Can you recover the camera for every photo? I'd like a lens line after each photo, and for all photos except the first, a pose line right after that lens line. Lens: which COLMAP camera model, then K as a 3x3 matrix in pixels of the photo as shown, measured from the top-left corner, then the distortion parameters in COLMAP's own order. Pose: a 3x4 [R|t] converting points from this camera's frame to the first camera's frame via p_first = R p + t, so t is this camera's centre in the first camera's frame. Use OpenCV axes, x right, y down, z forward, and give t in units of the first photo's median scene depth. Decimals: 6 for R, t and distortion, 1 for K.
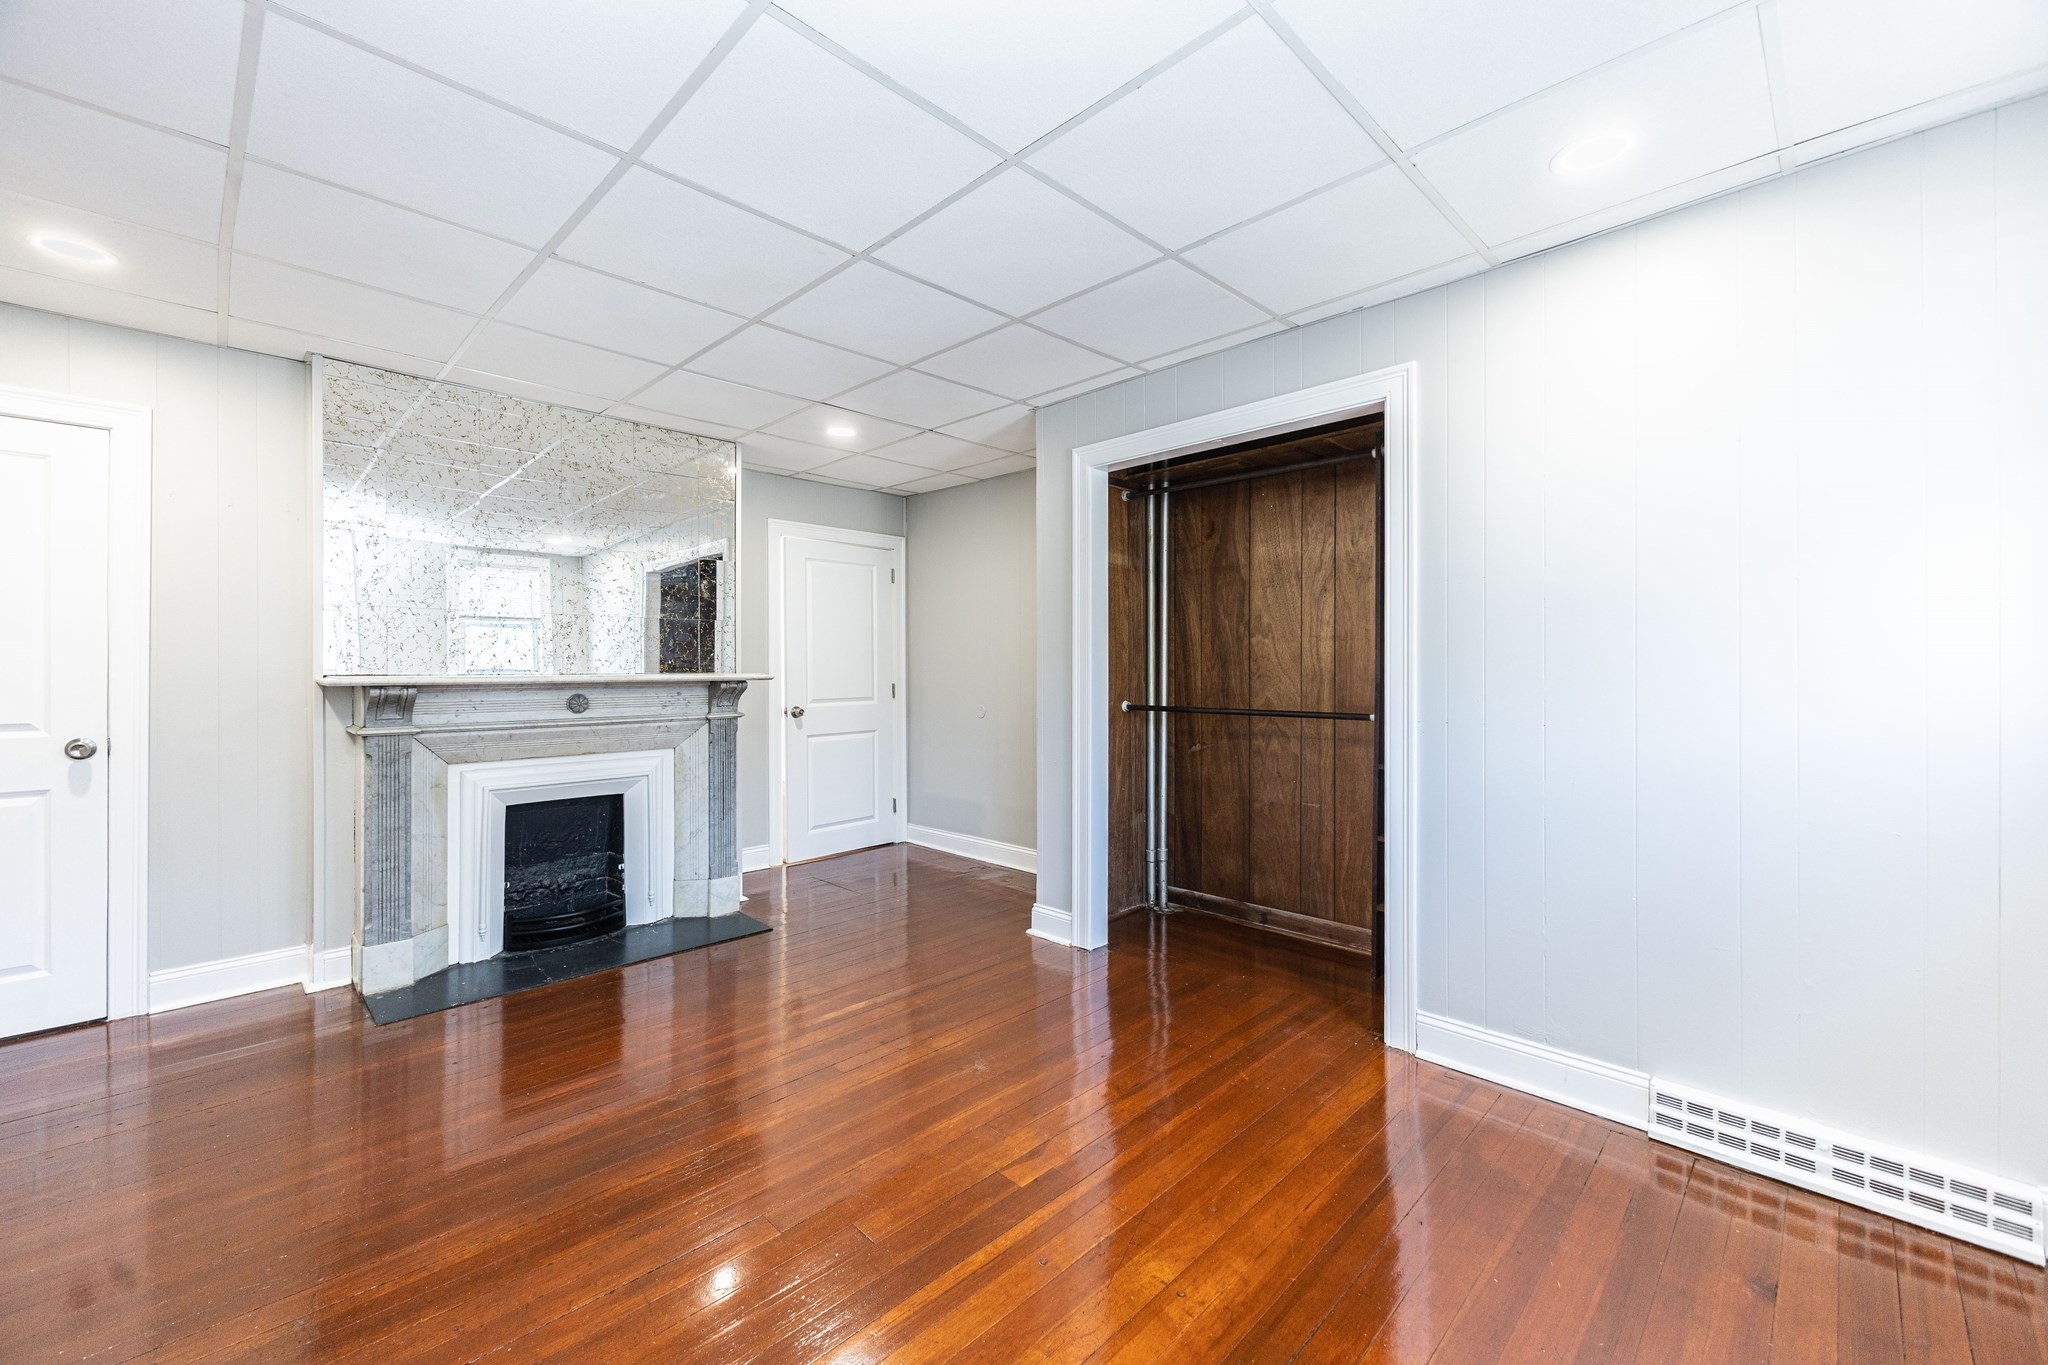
lens RADIAL K [[829.7, 0, 1036.3], [0, 829.7, 674.7], [0, 0, 1]] dist [0.014825, -0.004757]
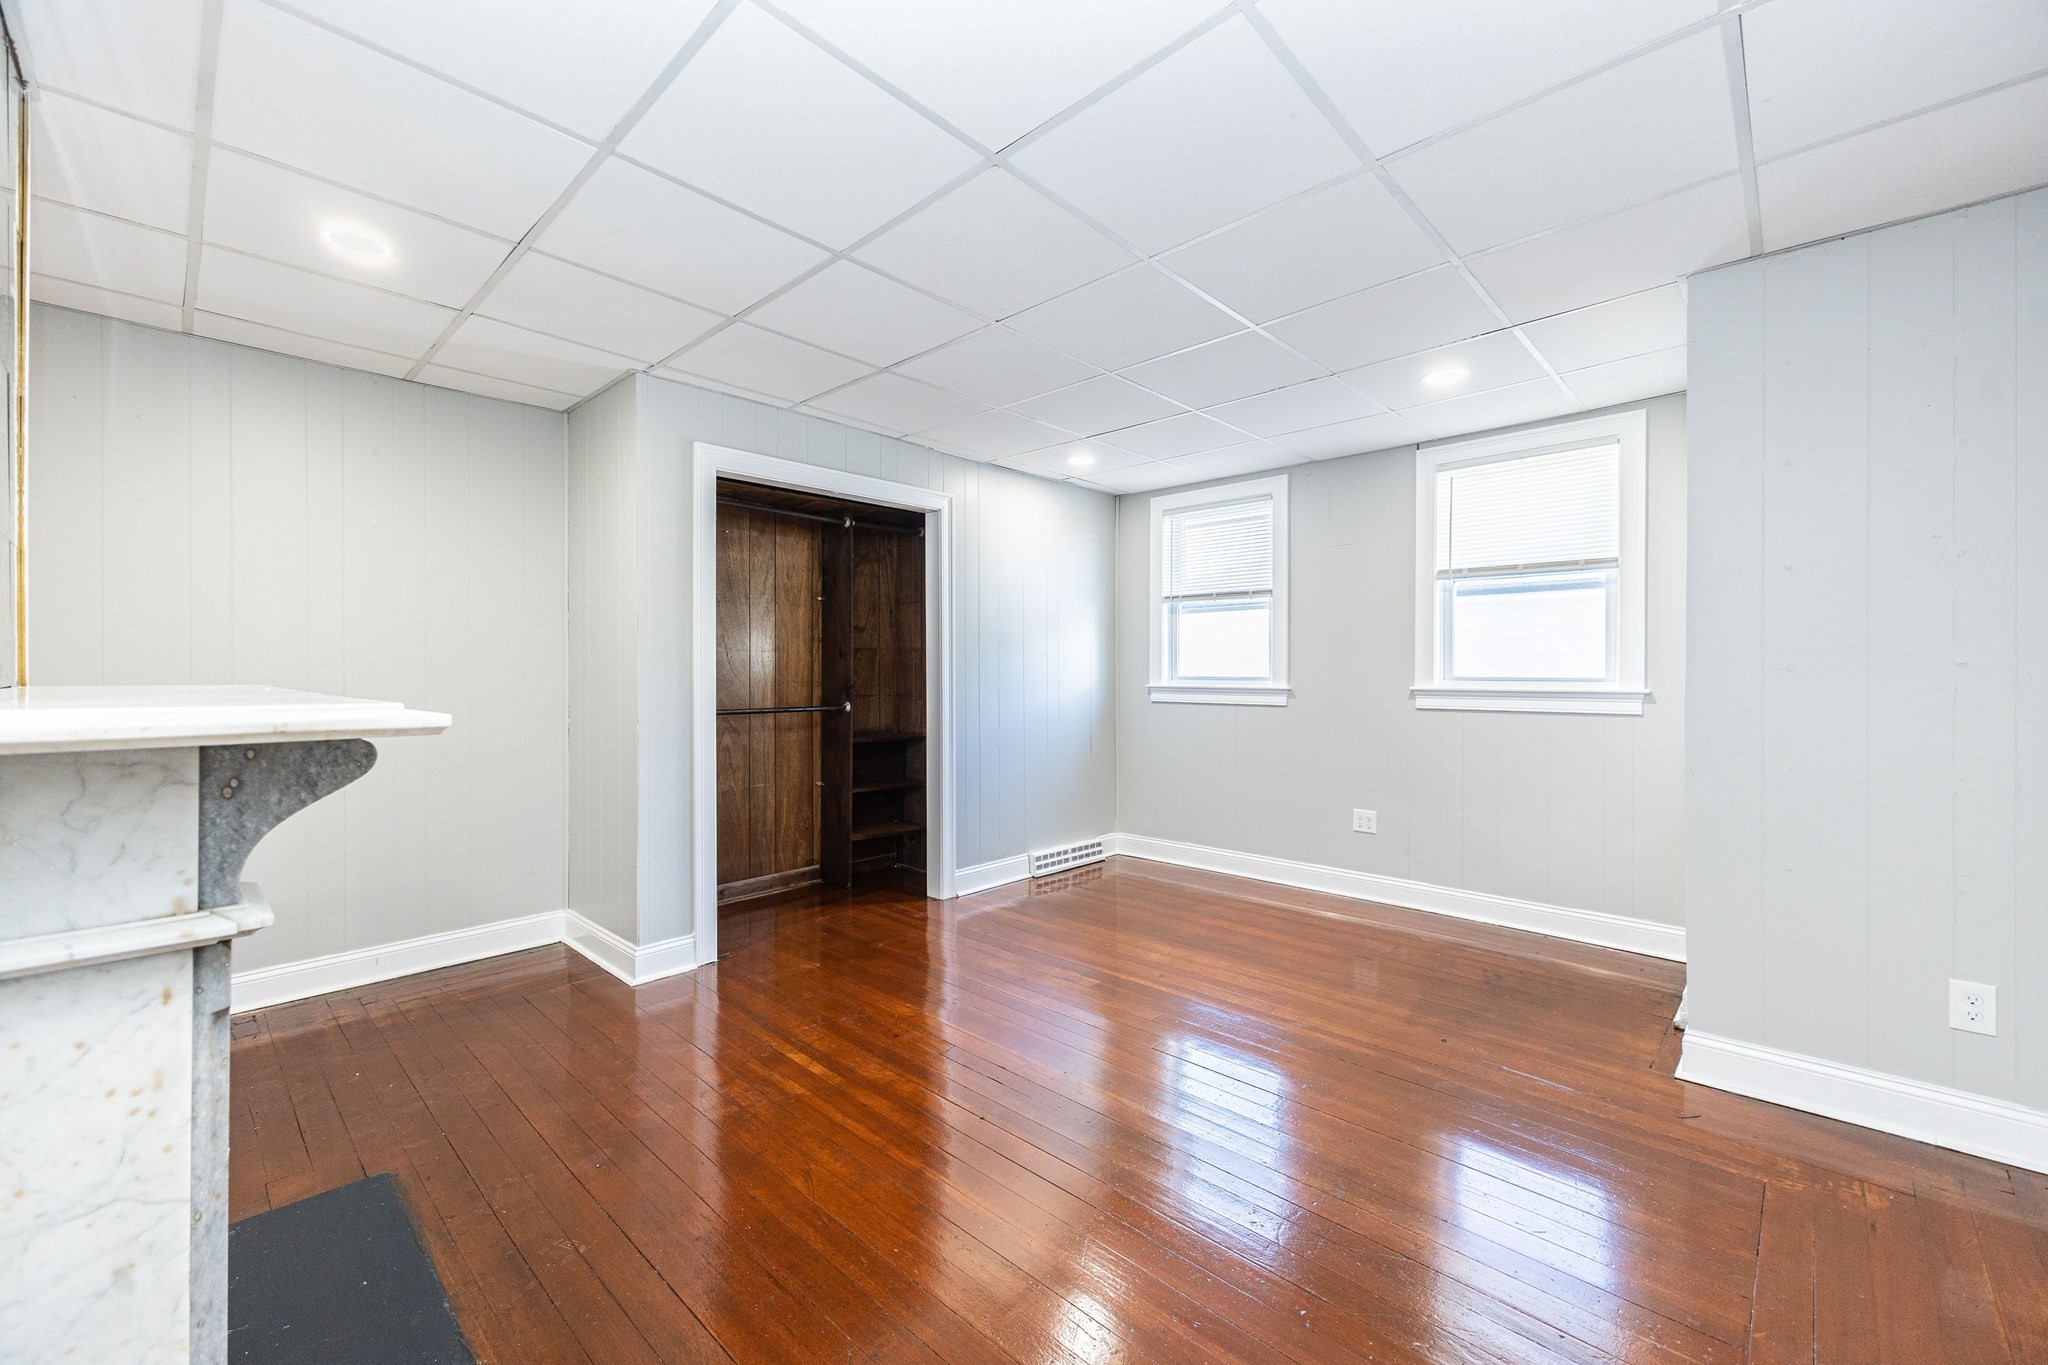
lens RADIAL K [[829.7, 0, 1036.3], [0, 829.7, 674.7], [0, 0, 1]] dist [0.014825, -0.004757]
pose [[-0.038181, -0.002560, 0.999268, -0.907656], [0.009401, 0.999952, 0.002920, -0.004661], [-0.999227, 0.009505, -0.038155, 0.641225]]
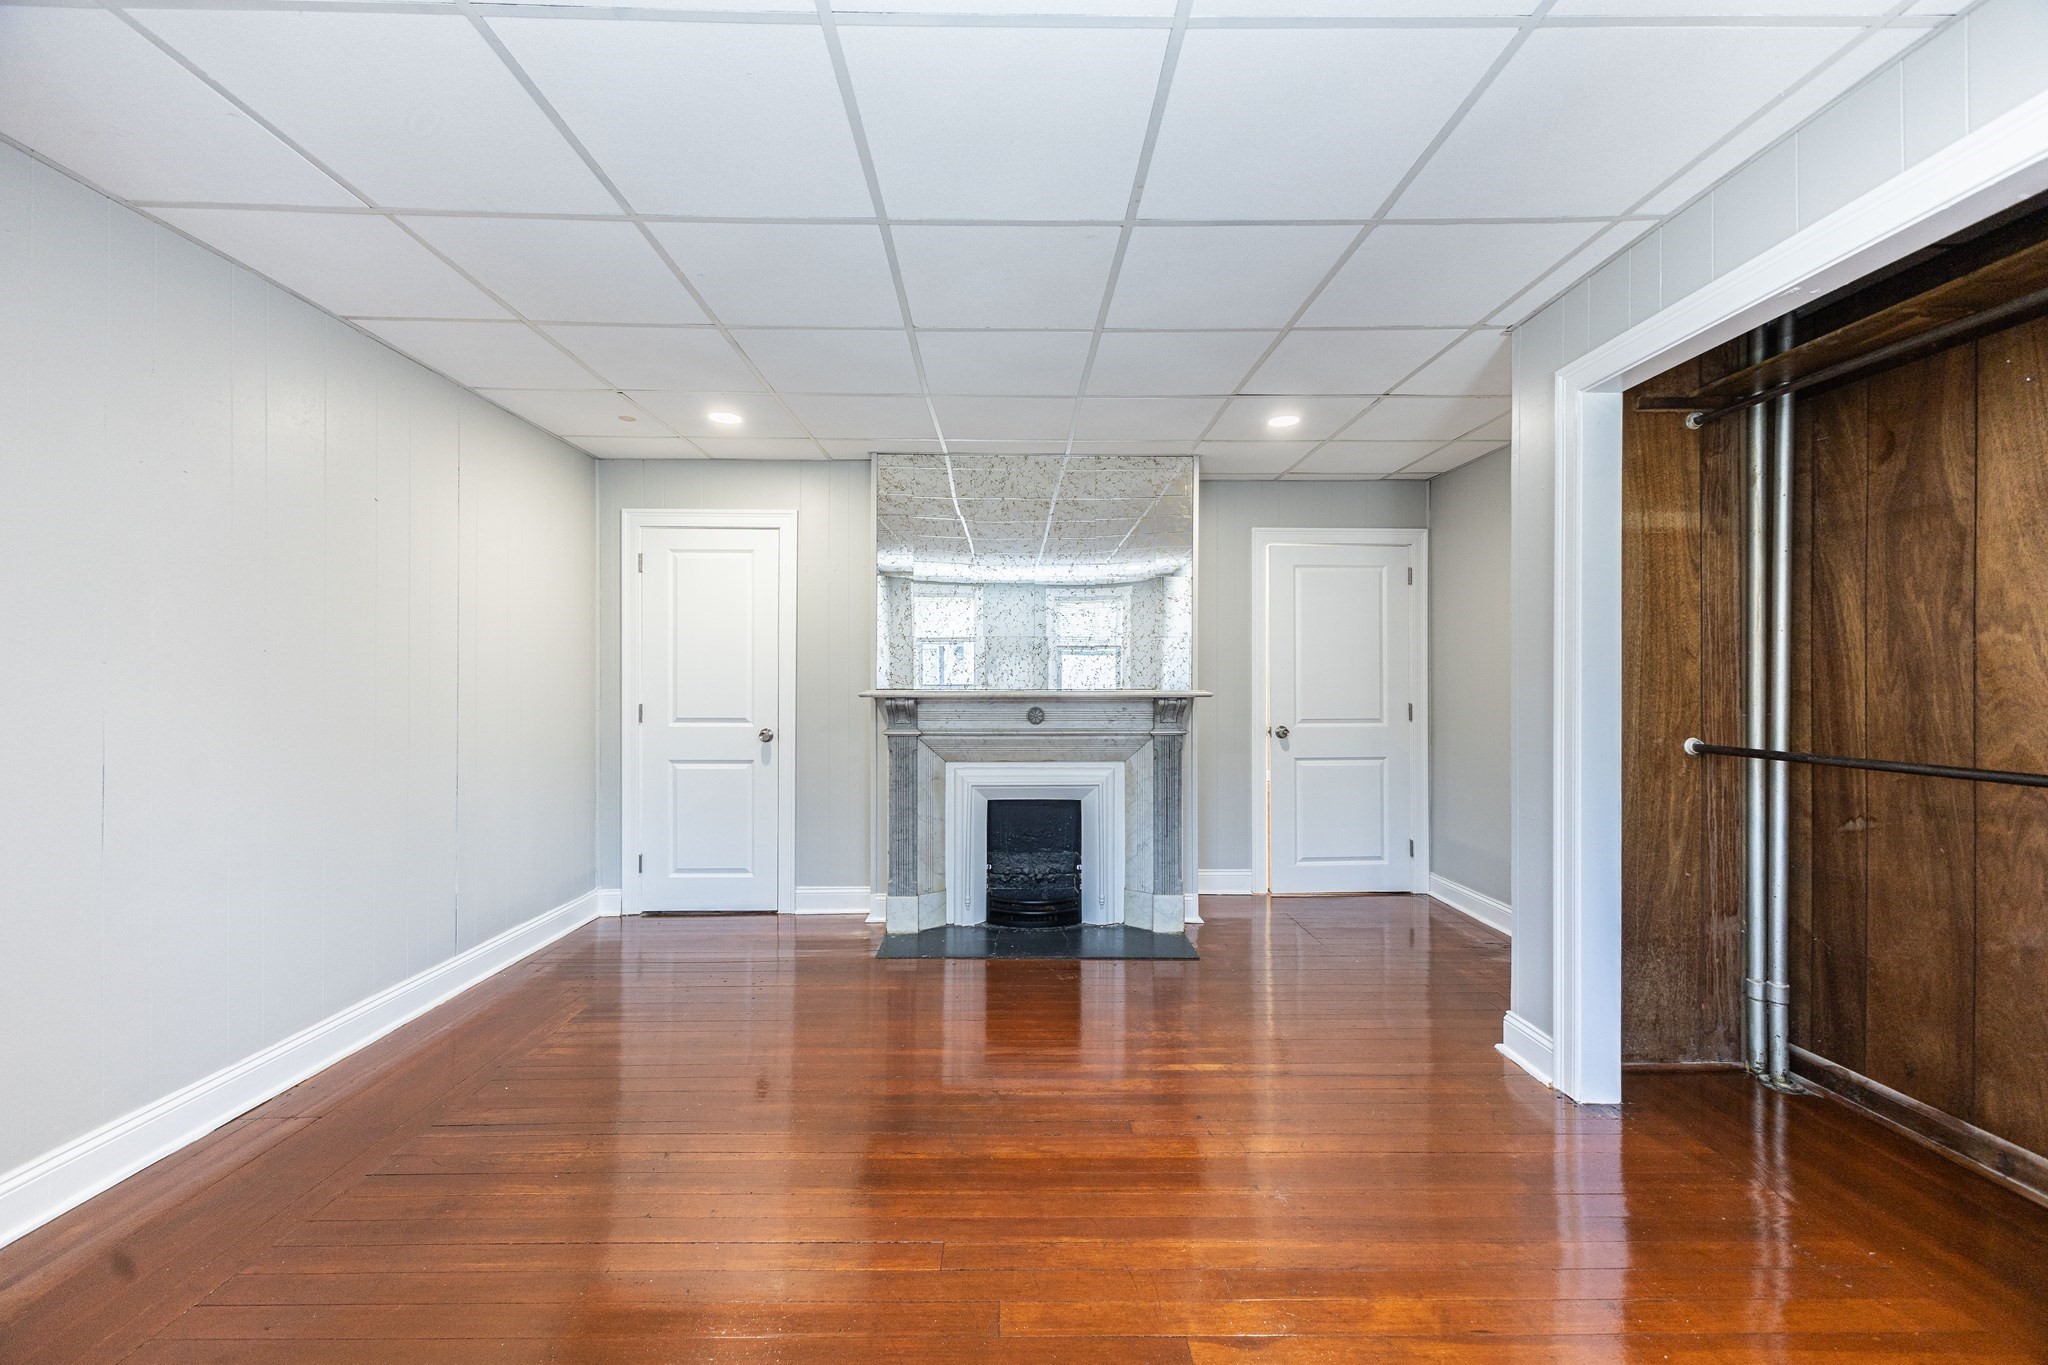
lens RADIAL K [[824.4, 0, 1016.0], [0, 824.4, 686.8], [0, 0, 1]] dist [0.002333, -0.000235]
pose [[0.701537, 0.006459, -0.712603, 0.214087], [-0.009128, 0.999958, 0.000076, -0.004212], [0.712574, 0.006451, 0.701567, 0.190884]]
